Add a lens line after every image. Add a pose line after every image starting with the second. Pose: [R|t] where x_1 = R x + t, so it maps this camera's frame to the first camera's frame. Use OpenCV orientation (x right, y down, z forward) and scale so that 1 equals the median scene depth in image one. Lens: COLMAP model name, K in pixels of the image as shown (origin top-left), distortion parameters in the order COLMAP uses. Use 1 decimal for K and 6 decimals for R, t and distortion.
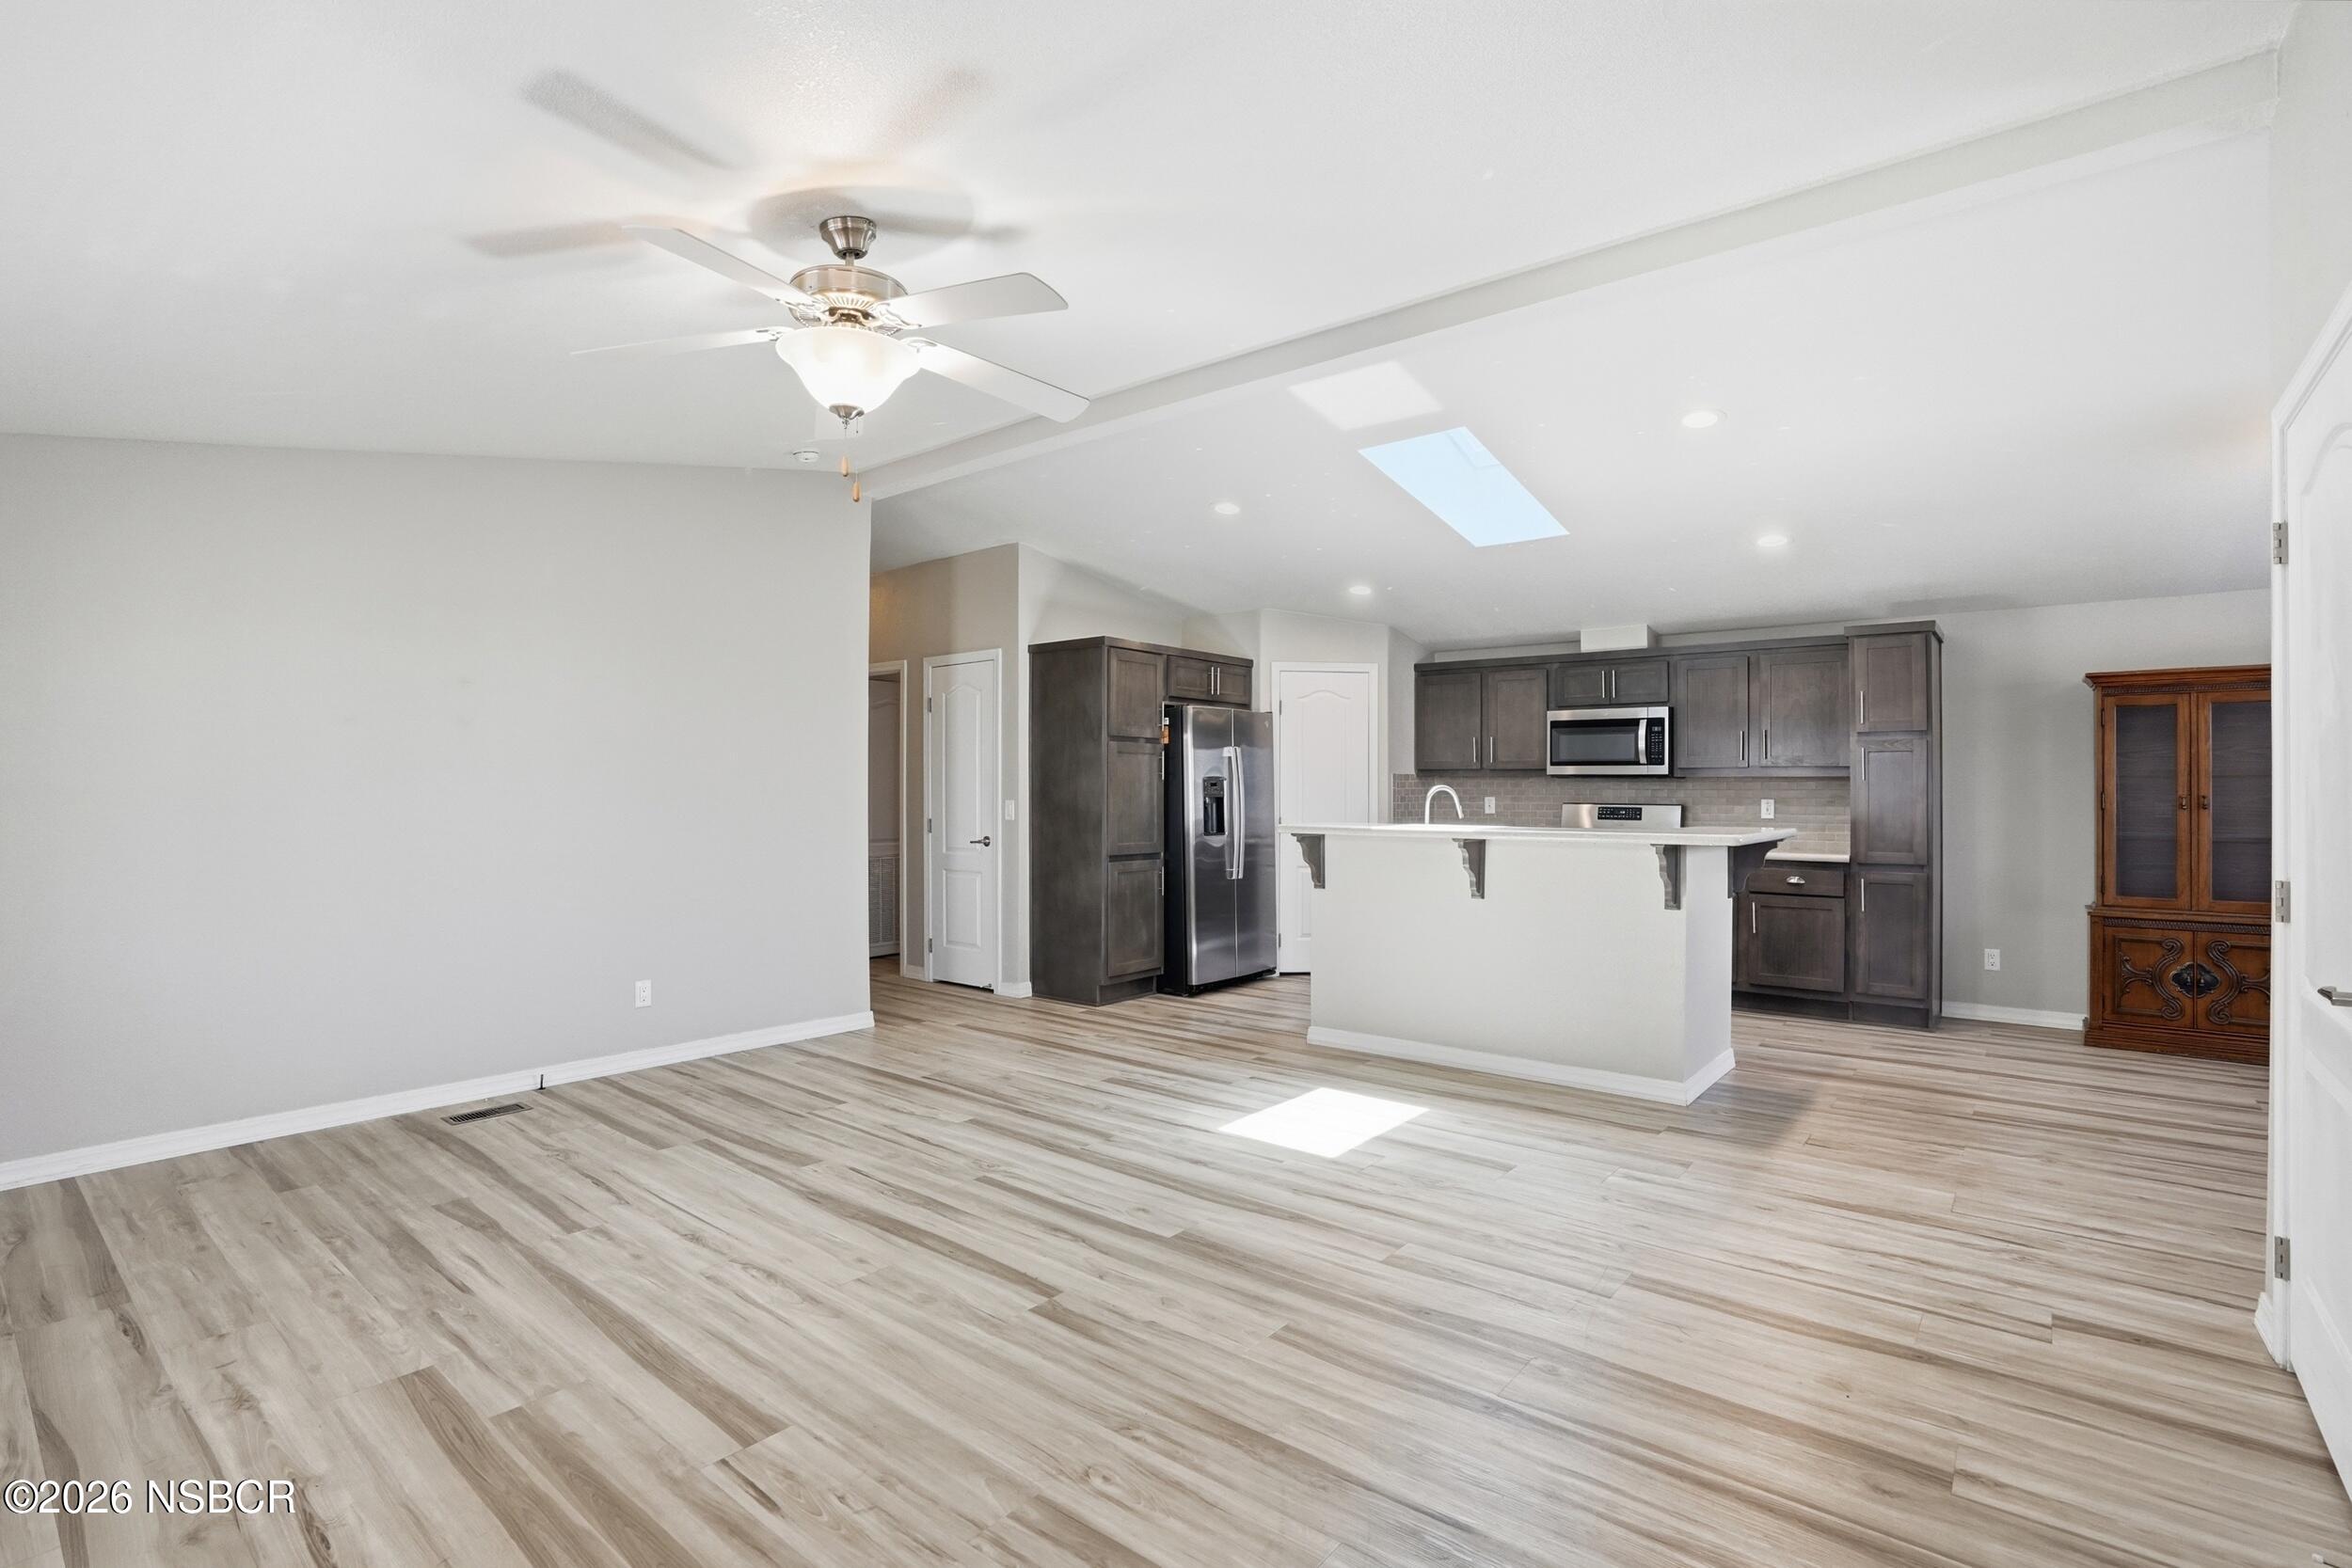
lens RADIAL K [[1107.6, 0, 1166.8], [0, 1107.6, 790.3], [0, 0, 1]] dist [-0.068171, 0.025628]
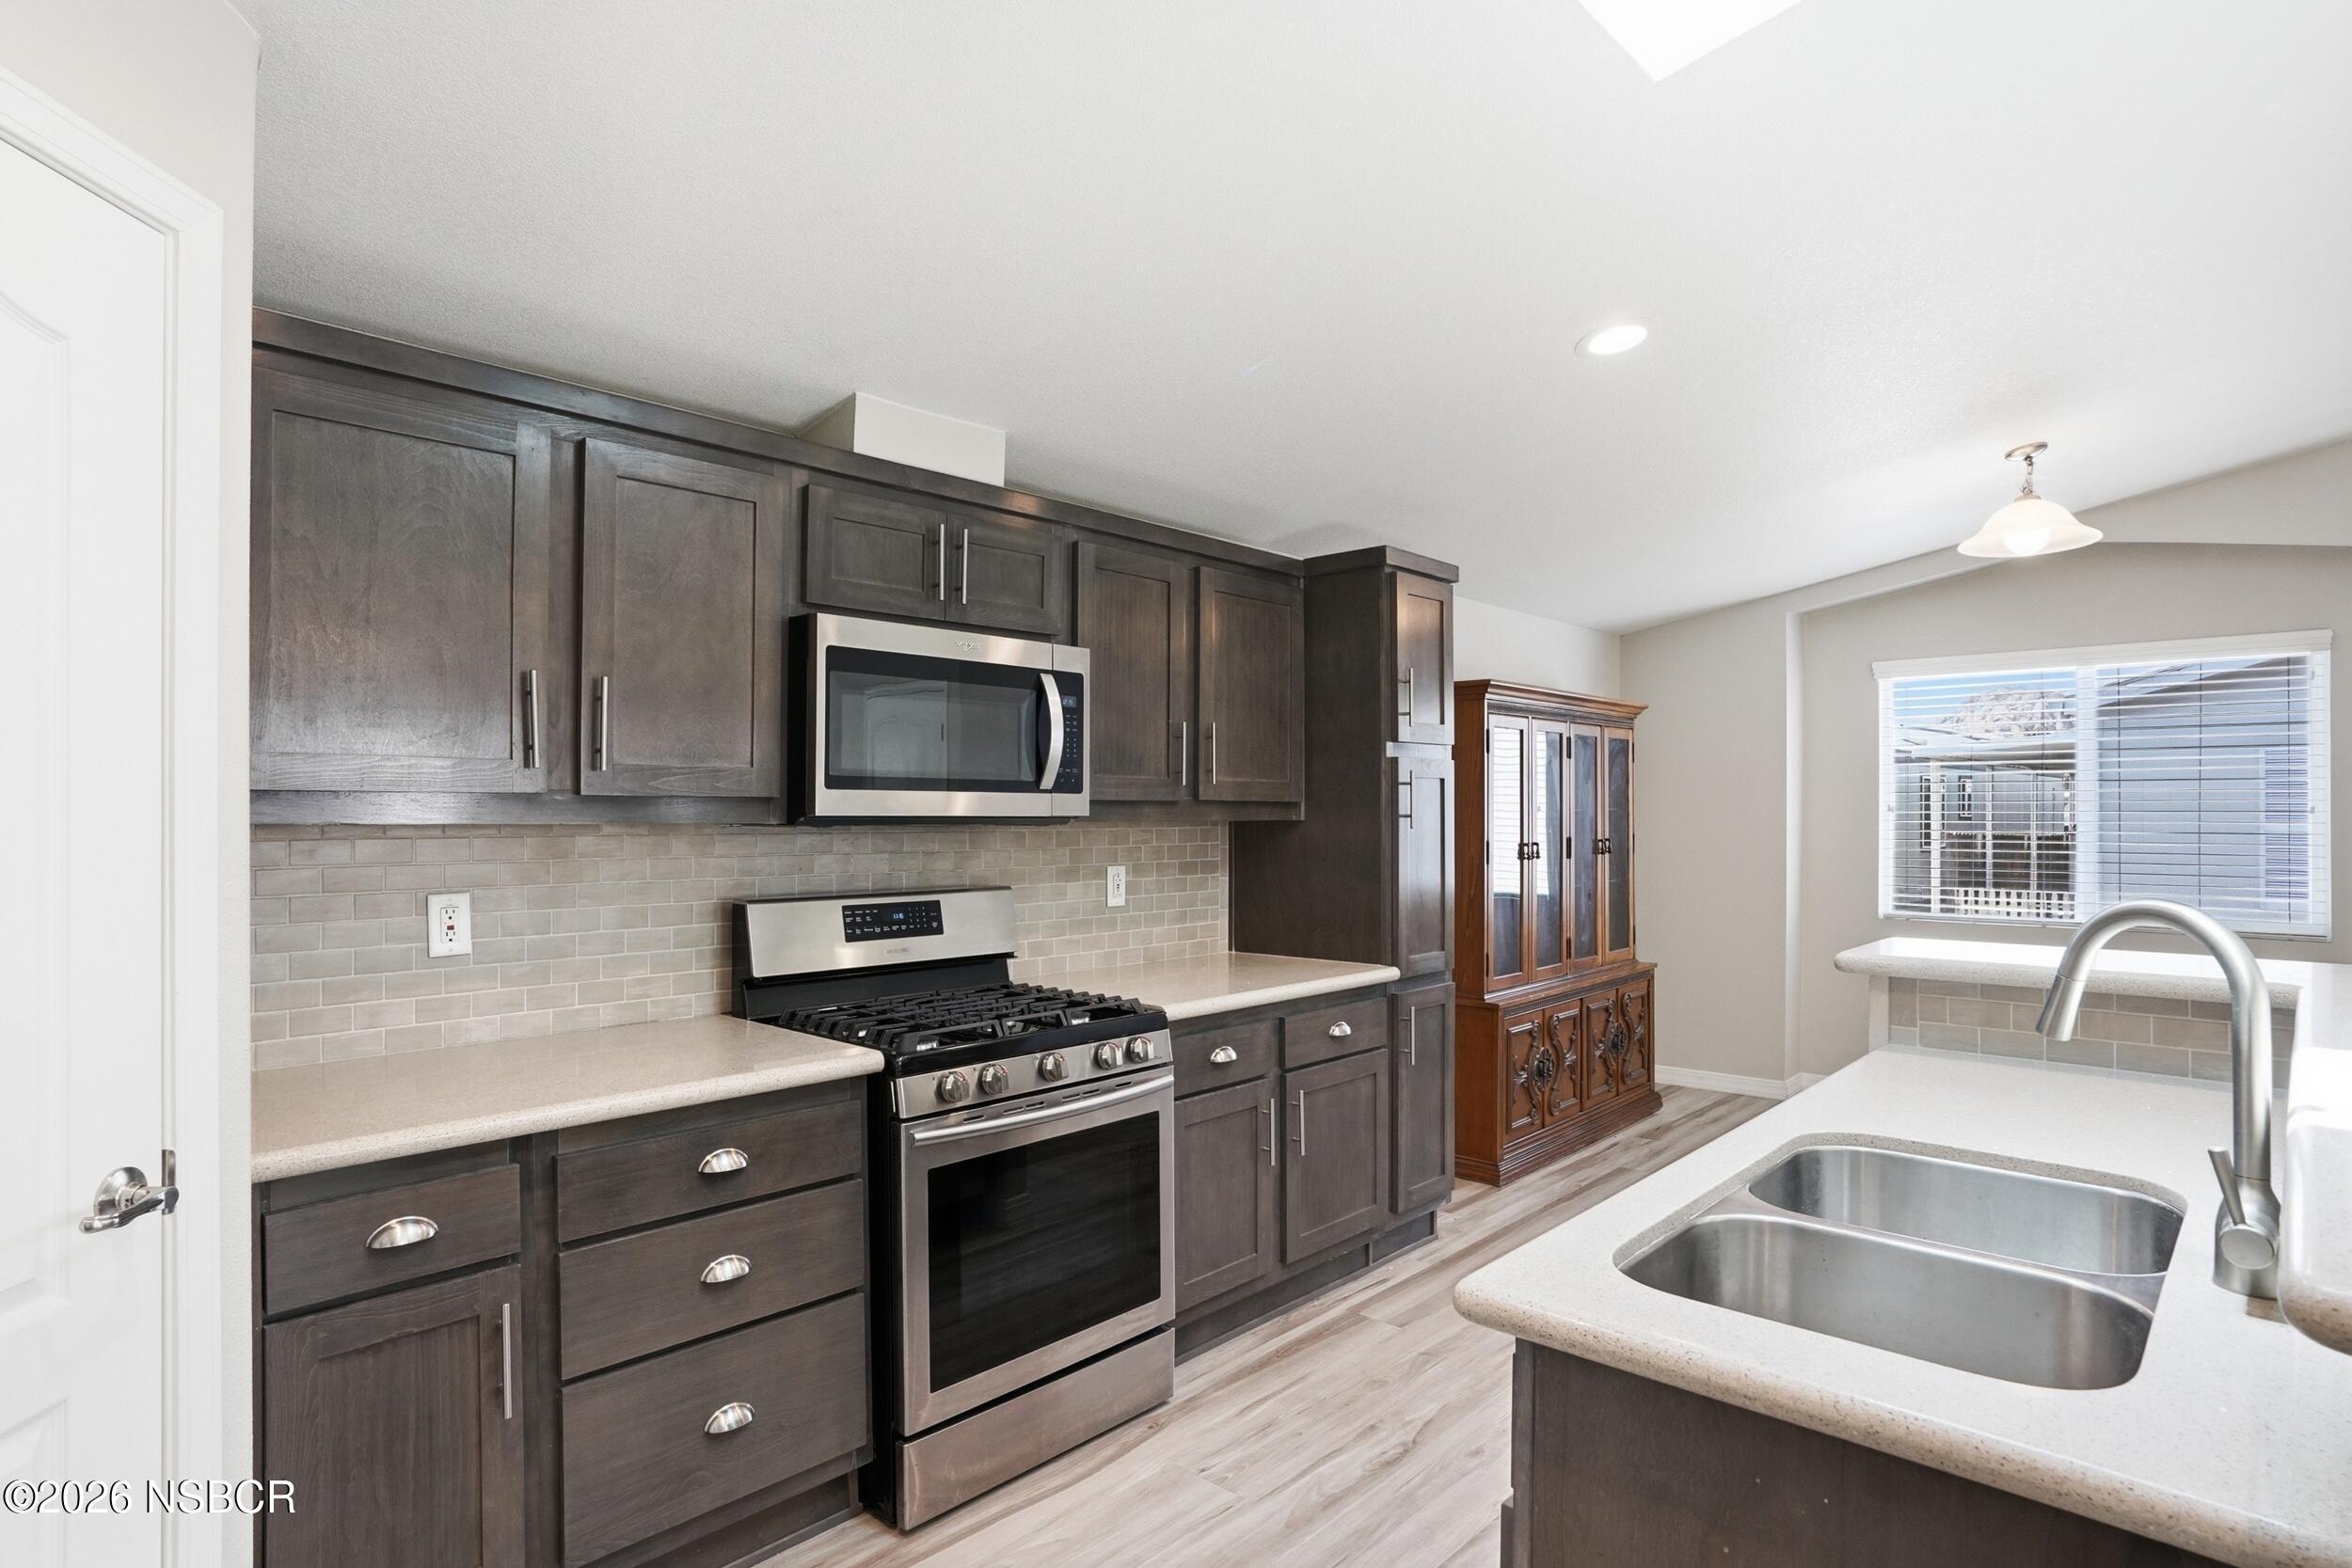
lens RADIAL K [[1234.0, 0, 1159.7], [0, 1234.0, 791.8], [0, 0, 1]] dist [-0.067235, 0.039557]
pose [[0.065206, 0.011666, 0.997804, 0.010320], [0.001241, 0.999930, -0.011772, -0.027531], [-0.997871, 0.002006, 0.065187, 1.437572]]
